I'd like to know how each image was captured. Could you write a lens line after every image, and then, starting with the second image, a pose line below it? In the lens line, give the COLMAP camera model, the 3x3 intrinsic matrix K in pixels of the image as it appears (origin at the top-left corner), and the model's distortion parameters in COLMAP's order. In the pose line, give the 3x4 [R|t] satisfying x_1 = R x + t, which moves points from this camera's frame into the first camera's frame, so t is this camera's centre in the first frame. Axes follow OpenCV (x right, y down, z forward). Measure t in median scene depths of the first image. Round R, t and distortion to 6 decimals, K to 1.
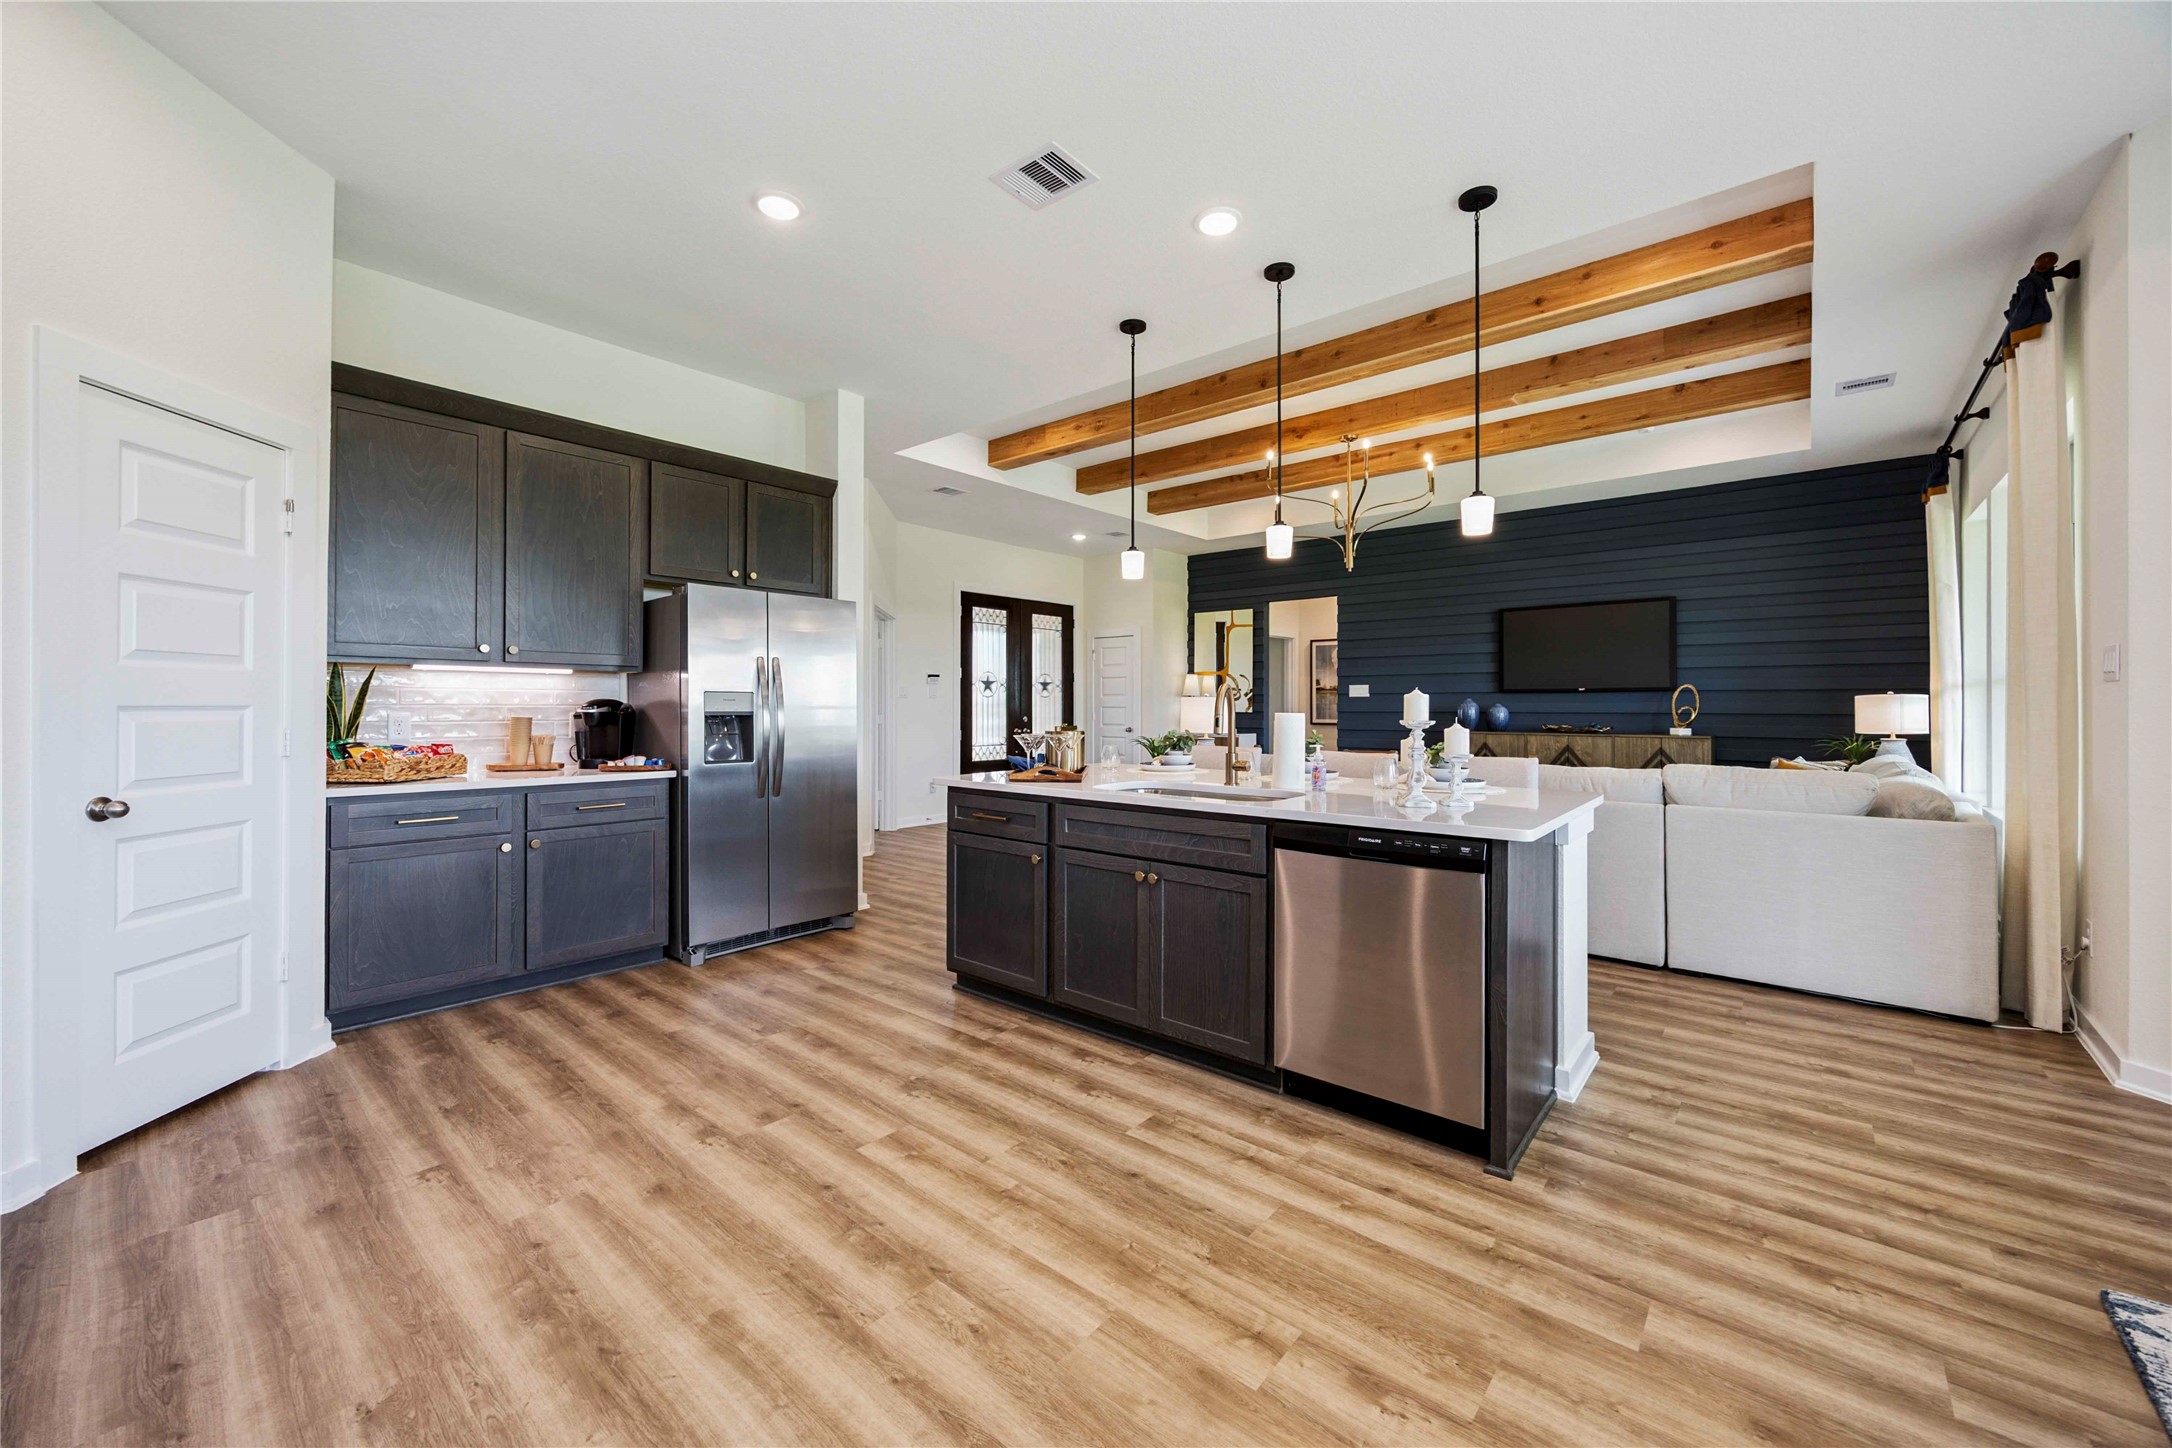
lens RADIAL K [[831.2, 0, 1095.4], [0, 831.2, 703.9], [0, 0, 1]] dist [-0.004902, 0.000597]
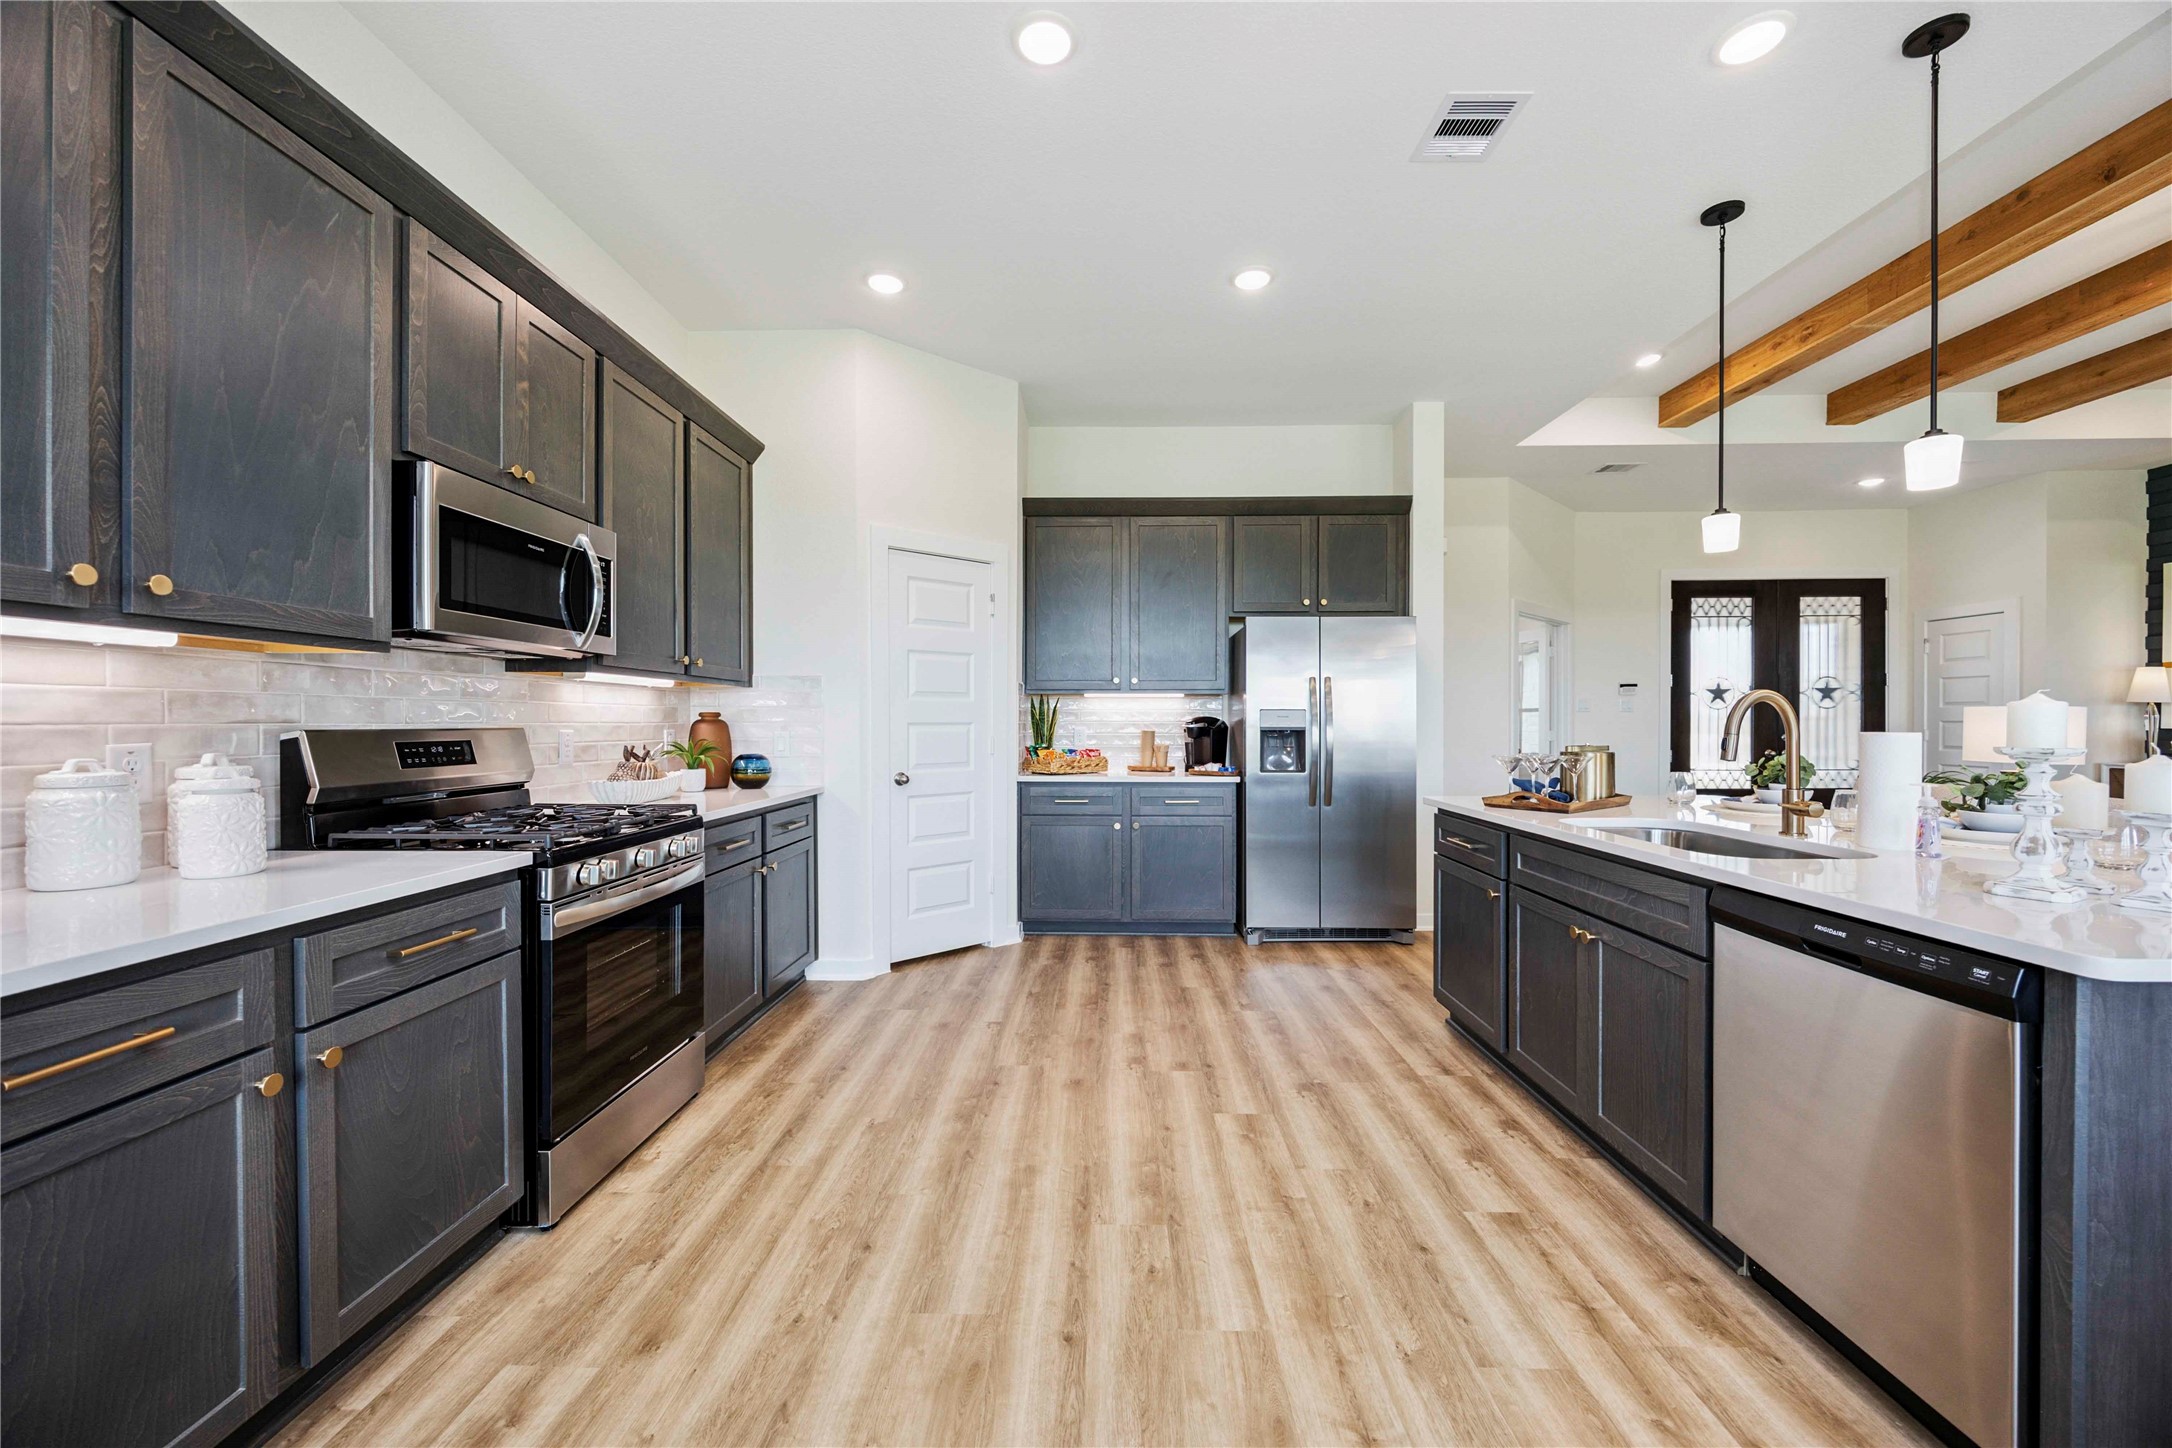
lens RADIAL K [[831.2, 0, 1089.7], [0, 831.2, 726.6], [0, 0, 1]] dist [-0.004902, 0.000597]
pose [[0.629454, 0.003604, -0.777029, 0.350829], [0.003817, 0.999963, 0.007730, -0.001315], [0.777028, -0.007831, 0.629417, 0.113181]]
